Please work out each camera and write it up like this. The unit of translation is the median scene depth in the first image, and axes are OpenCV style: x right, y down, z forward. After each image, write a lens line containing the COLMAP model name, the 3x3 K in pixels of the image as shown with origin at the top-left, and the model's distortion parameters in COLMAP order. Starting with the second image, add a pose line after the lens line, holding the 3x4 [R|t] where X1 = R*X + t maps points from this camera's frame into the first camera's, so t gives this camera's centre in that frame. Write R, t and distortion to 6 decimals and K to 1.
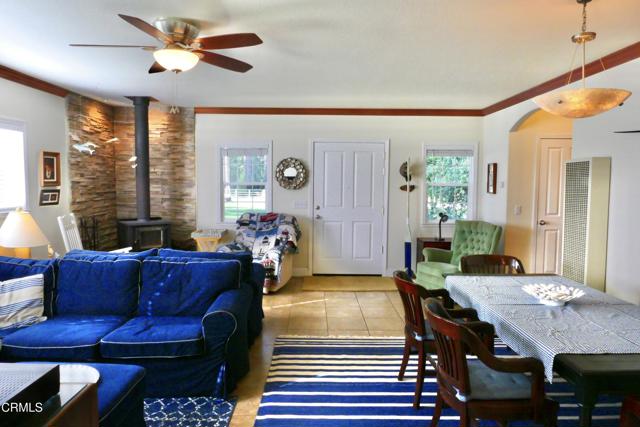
lens RADIAL K [[431.8, 0, 320.0], [0, 431.8, 213.5], [0, 0, 1]] dist [0.000489, 0.000530]
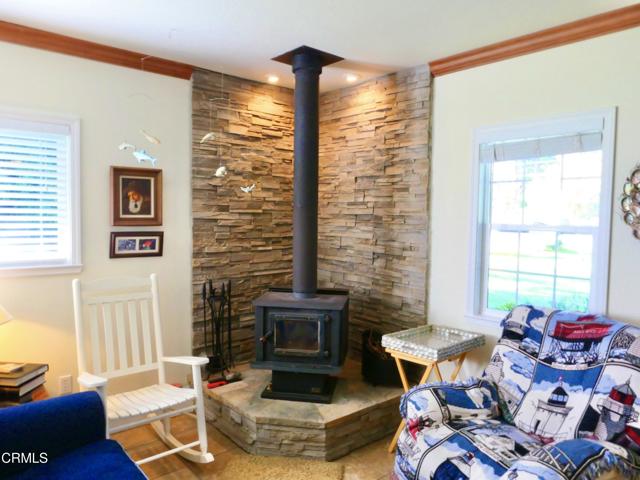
lens RADIAL K [[464.0, 0, 320.0], [0, 464.0, 240.0], [0, 0, 1]] dist [-0.007409, -0.001106]
pose [[0.647417, 0.043875, -0.760872, 0.022730], [-0.067559, 0.997715, 0.000048, -0.048234], [0.759136, 0.051373, 0.648902, 0.615579]]
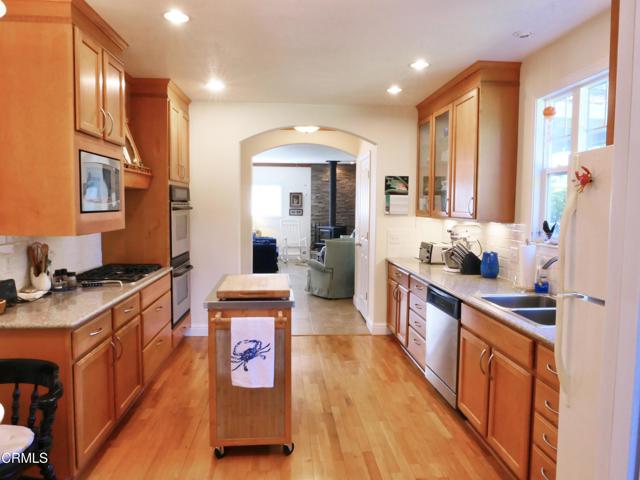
lens RADIAL K [[464.0, 0, 320.0], [0, 464.0, 240.0], [0, 0, 1]] dist [-0.007409, -0.001106]
pose [[0.076633, 0.066954, -0.994809, 1.490111], [-0.081367, 0.994835, 0.060688, -0.039936], [0.993734, 0.076293, 0.081685, 0.743805]]
